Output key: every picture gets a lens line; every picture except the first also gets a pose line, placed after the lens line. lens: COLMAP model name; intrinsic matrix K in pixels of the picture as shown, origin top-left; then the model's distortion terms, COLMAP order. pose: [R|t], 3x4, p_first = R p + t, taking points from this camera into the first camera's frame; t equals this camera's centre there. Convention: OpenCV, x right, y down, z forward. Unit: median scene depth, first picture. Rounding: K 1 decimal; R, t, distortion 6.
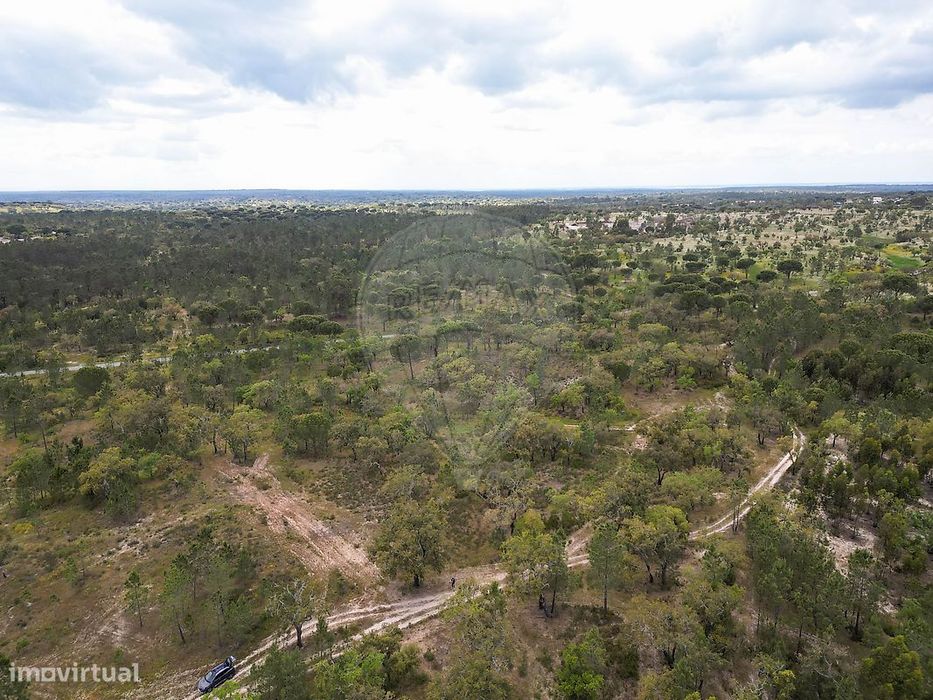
lens RADIAL K [[650.6, 0, 463.6], [0, 650.6, 352.0], [0, 0, 1]] dist [0.080813, -0.074819]
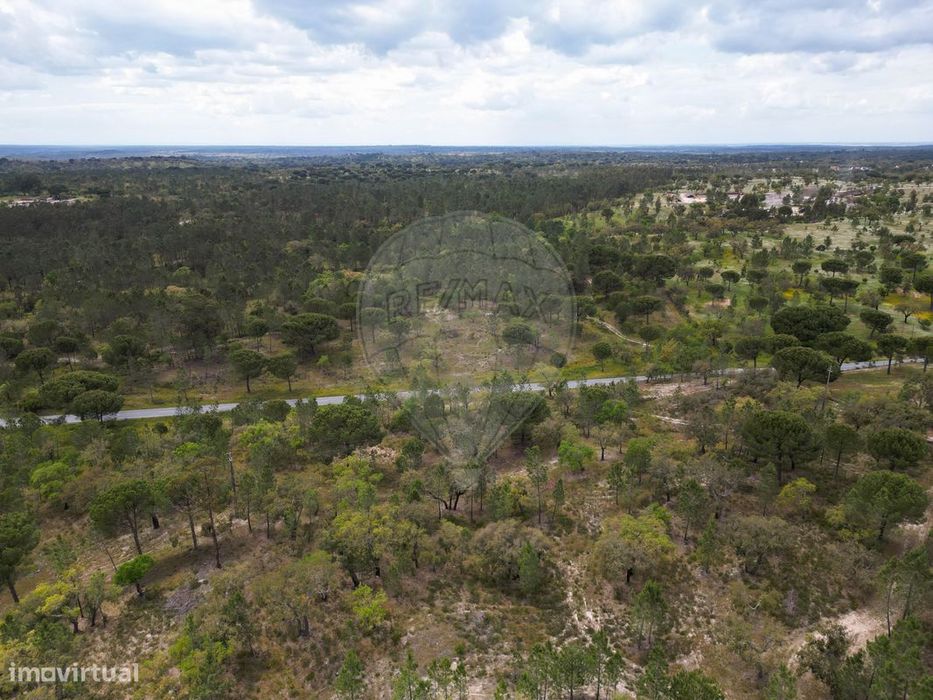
lens RADIAL K [[650.6, 0, 463.6], [0, 650.6, 352.0], [0, 0, 1]] dist [0.080813, -0.074819]
pose [[0.976892, 0.068107, -0.202593, 0.119826], [-0.055728, 0.996249, 0.066197, -0.075780], [0.206342, -0.053377, 0.977023, 0.276353]]
